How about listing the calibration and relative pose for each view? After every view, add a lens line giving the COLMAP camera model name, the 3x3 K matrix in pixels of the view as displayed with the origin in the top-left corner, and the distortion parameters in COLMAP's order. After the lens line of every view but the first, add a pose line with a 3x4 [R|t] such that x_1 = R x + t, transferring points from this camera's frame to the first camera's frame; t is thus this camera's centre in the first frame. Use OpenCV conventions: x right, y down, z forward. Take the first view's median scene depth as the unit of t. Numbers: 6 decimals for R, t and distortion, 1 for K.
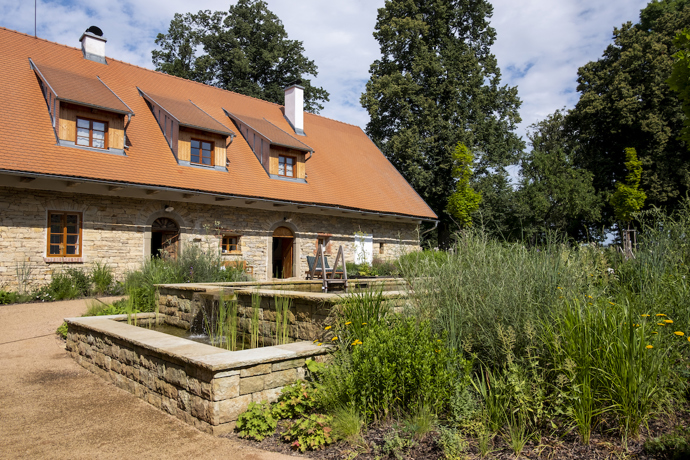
lens RADIAL K [[477.8, 0, 347.1], [0, 477.8, 237.5], [0, 0, 1]] dist [0.004091, 0.002141]
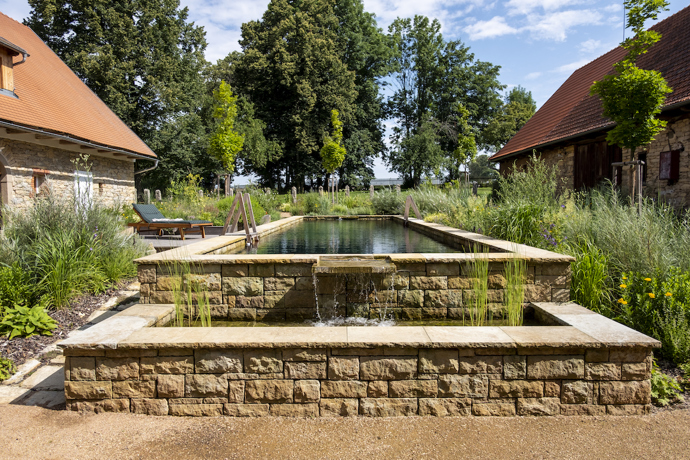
lens RADIAL K [[456.9, 0, 337.7], [0, 456.9, 230.3], [0, 0, 1]] dist [0.000582, 0.000537]
pose [[0.693680, -0.051840, 0.718415, -0.232586], [-0.033099, 0.994059, 0.103690, -0.003384], [-0.719522, -0.095707, 0.687843, 0.149075]]
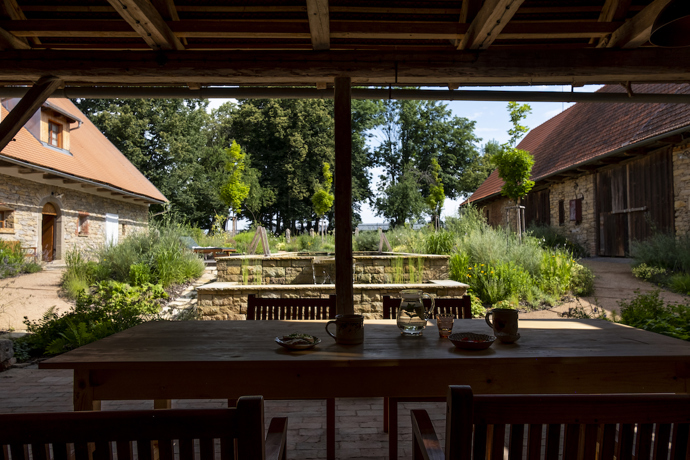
lens RADIAL K [[477.8, 0, 347.1], [0, 477.8, 237.5], [0, 0, 1]] dist [0.004091, 0.002141]
pose [[0.663508, 0.010833, 0.748090, -0.378945], [-0.034679, 0.999266, 0.016287, 0.007515], [-0.747365, -0.036749, 0.663397, 0.004749]]
